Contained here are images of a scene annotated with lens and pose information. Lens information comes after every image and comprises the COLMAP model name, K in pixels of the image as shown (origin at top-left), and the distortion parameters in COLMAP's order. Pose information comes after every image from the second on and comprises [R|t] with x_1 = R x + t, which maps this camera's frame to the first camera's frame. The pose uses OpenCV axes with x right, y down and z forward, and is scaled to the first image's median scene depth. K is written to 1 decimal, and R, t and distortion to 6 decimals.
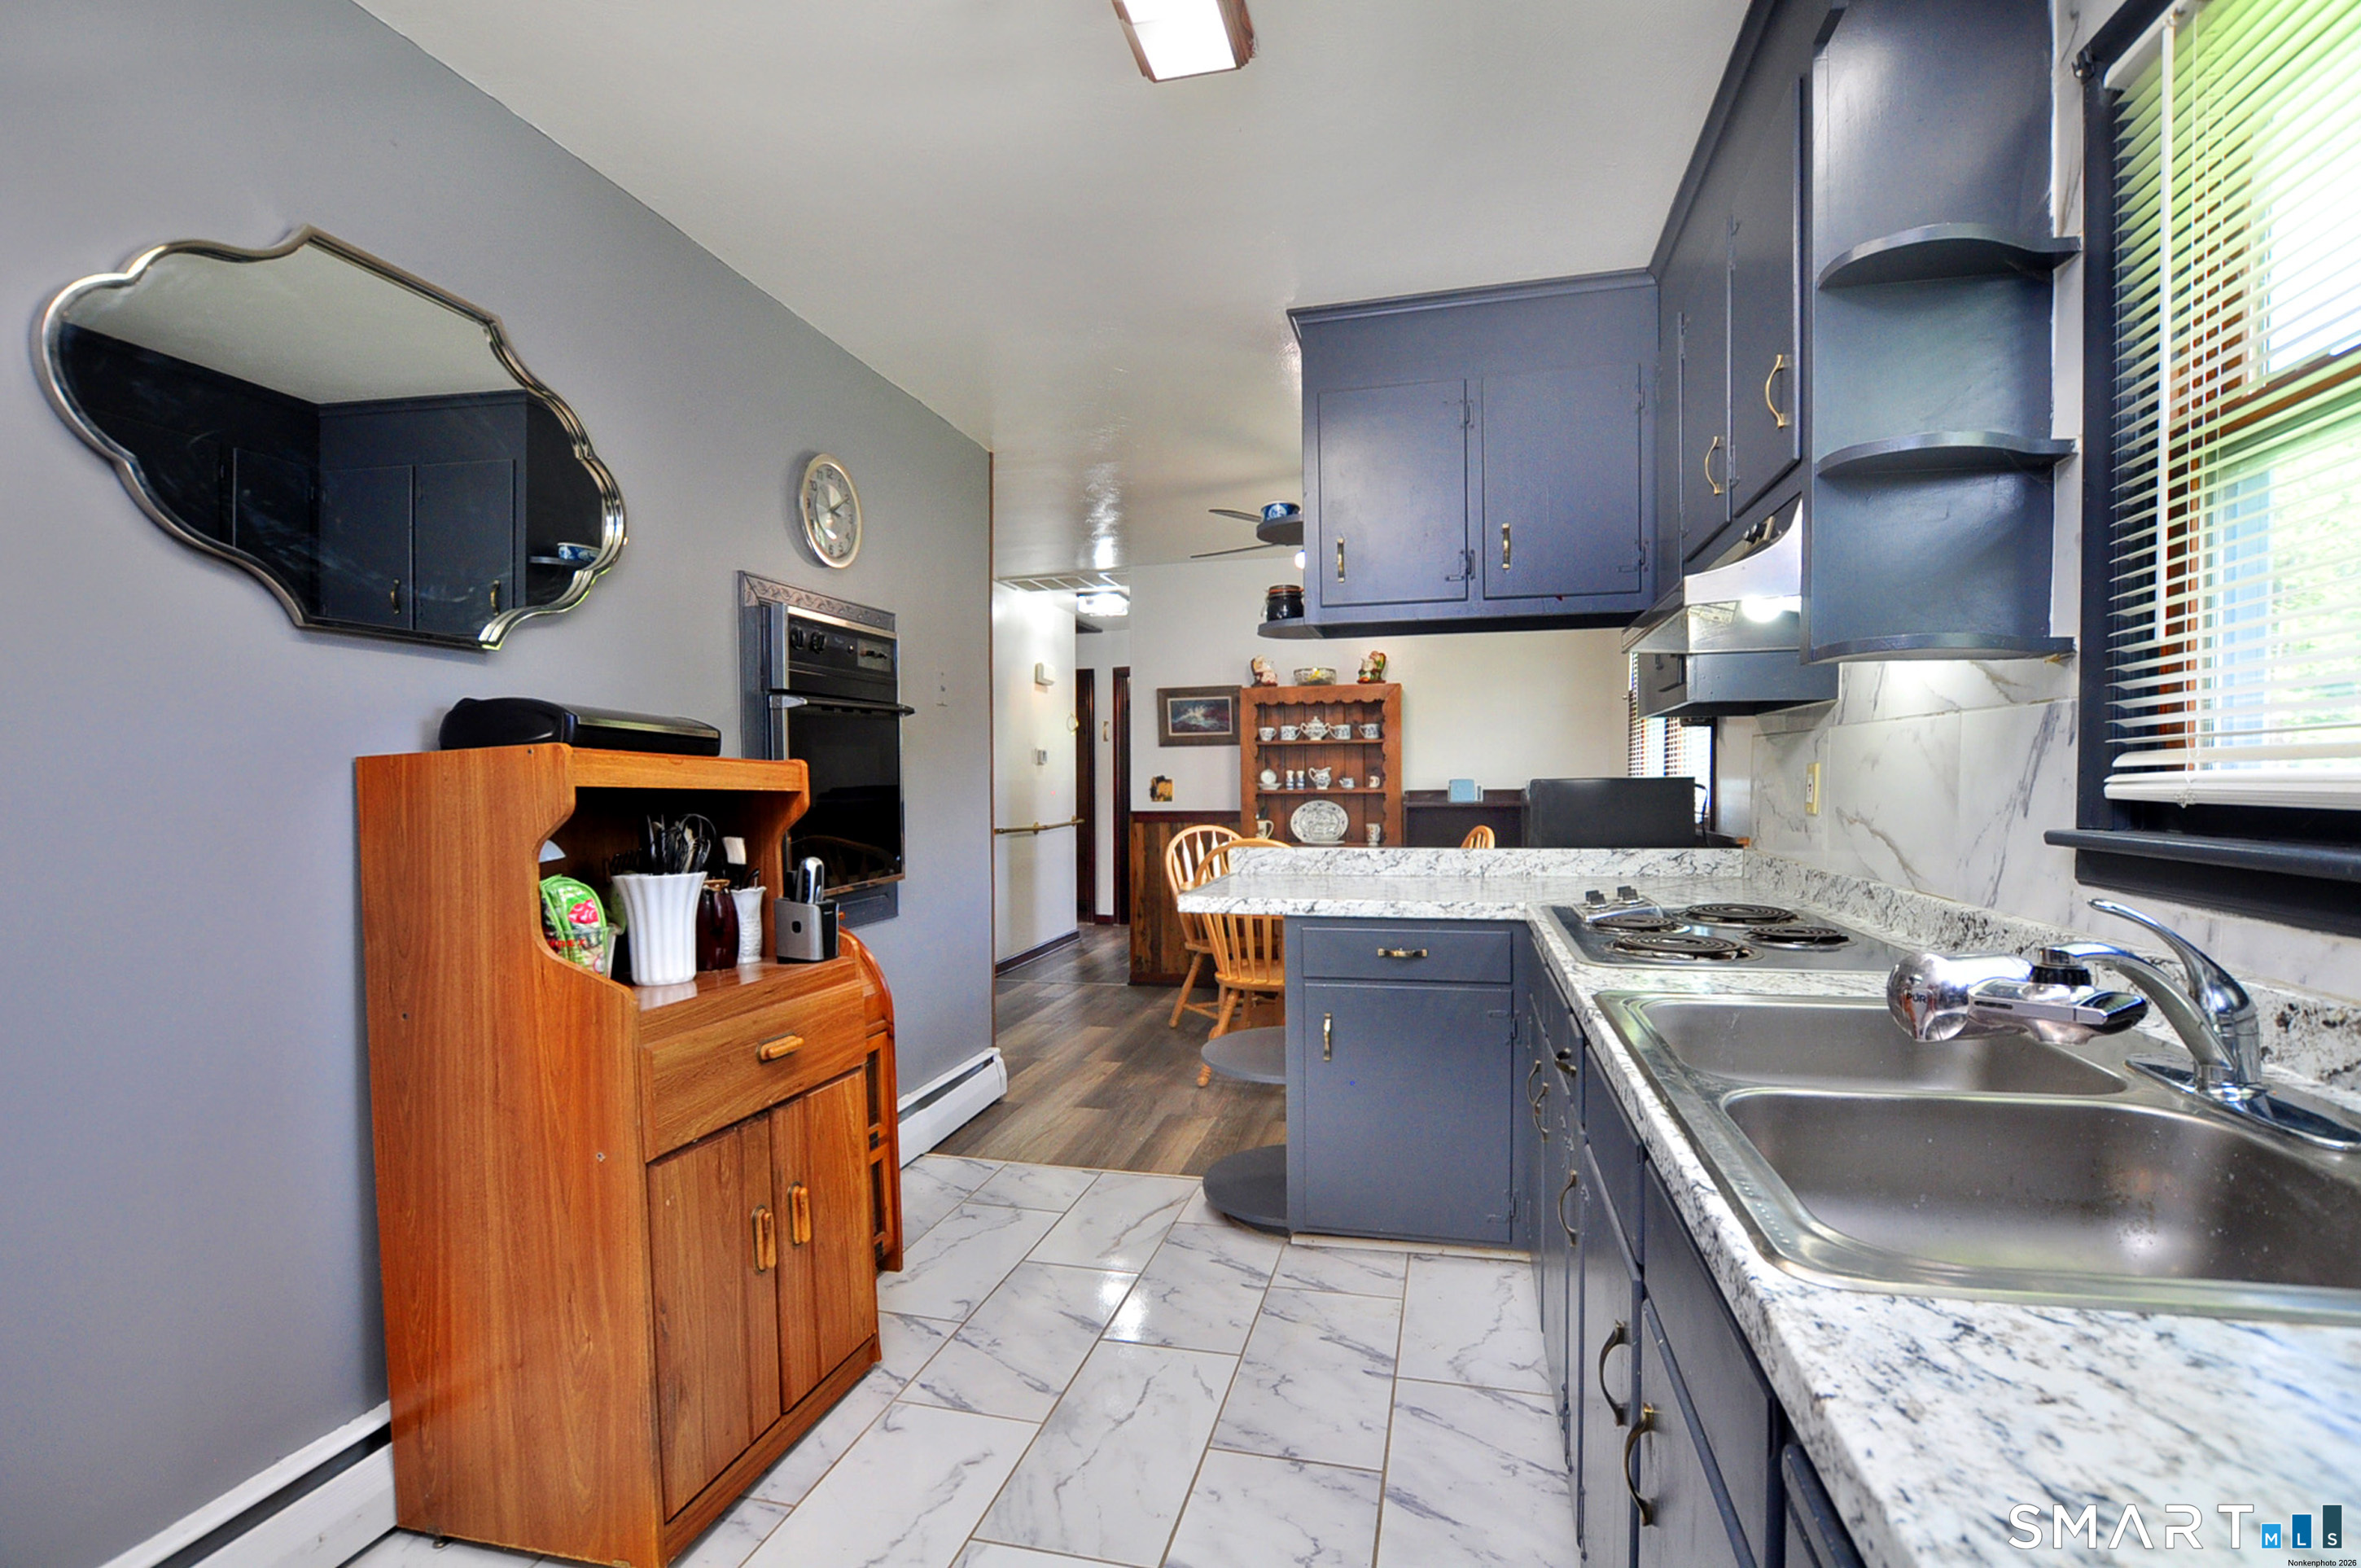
lens RADIAL K [[1034.6, 0, 1180.4], [0, 1034.6, 795.1], [0, 0, 1]] dist [-0.025309, -0.000038]
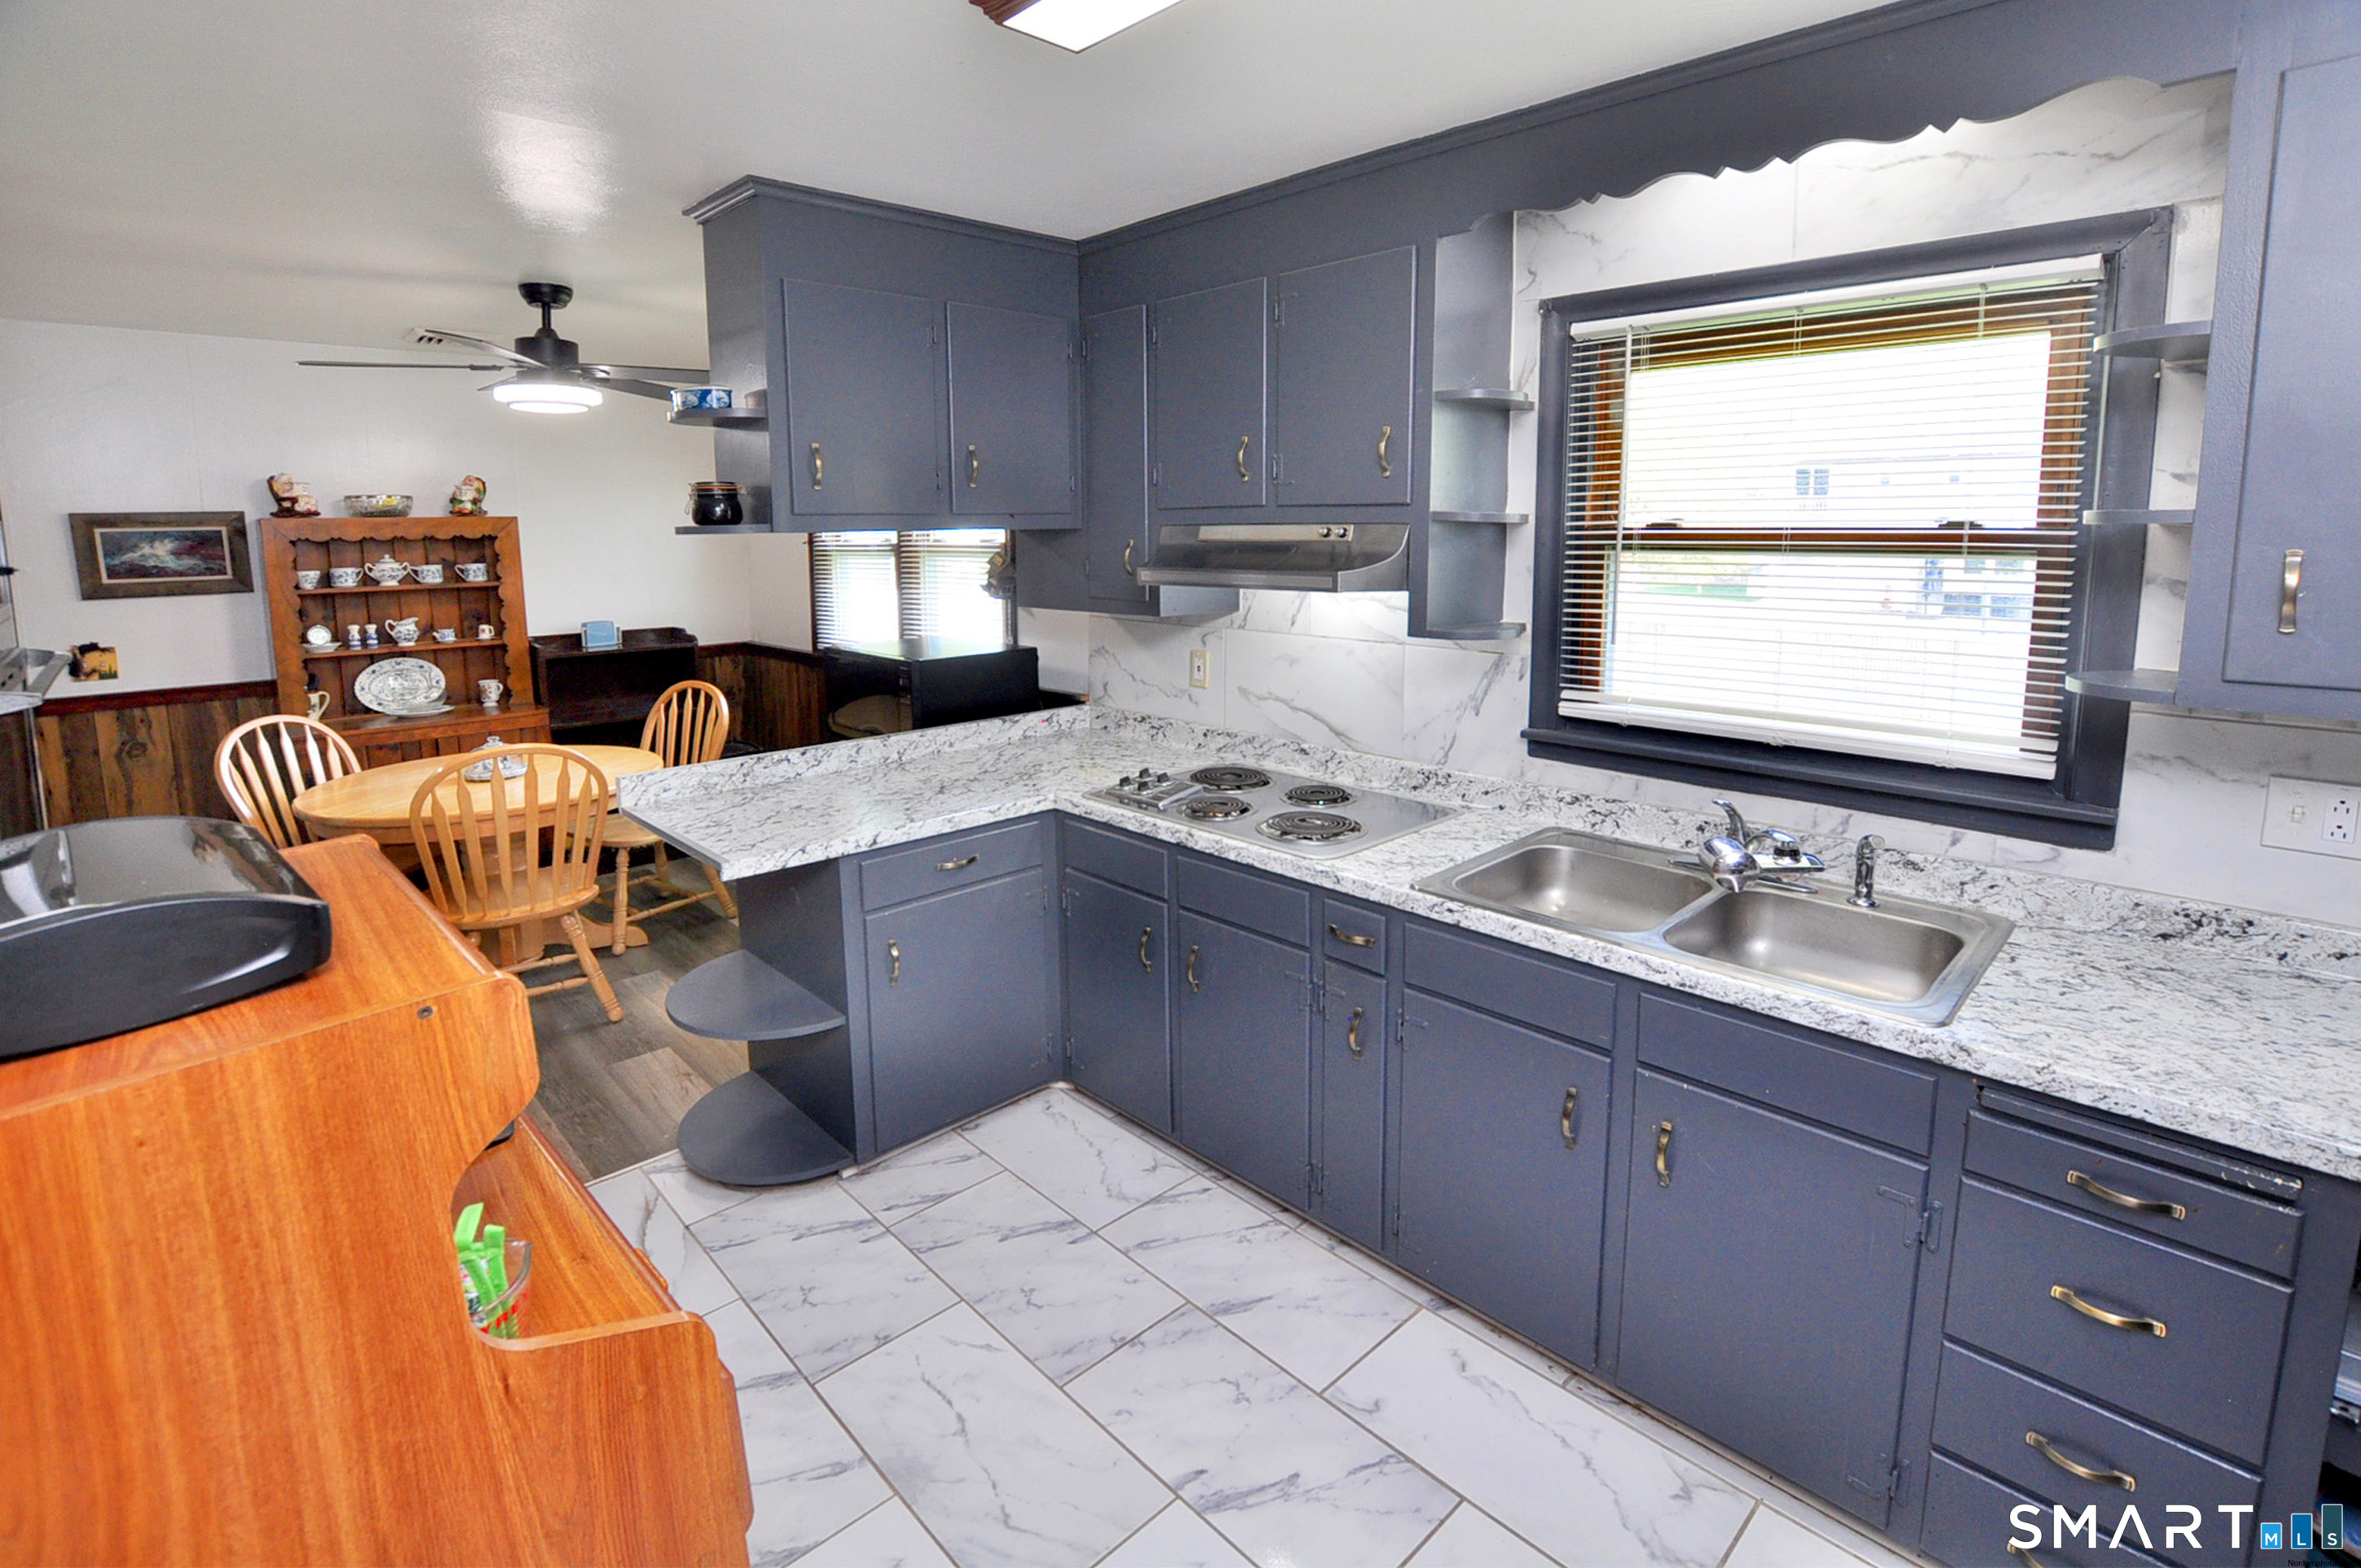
lens RADIAL K [[991.5, 0, 1178.5], [0, 991.5, 662.5], [0, 0, 1]] dist [-0.016916, -0.000032]
pose [[0.579601, -0.107040, 0.807840, -0.355475], [0.044673, 0.994019, 0.099657, -0.111592], [-0.813675, -0.021672, 0.580916, 0.182729]]
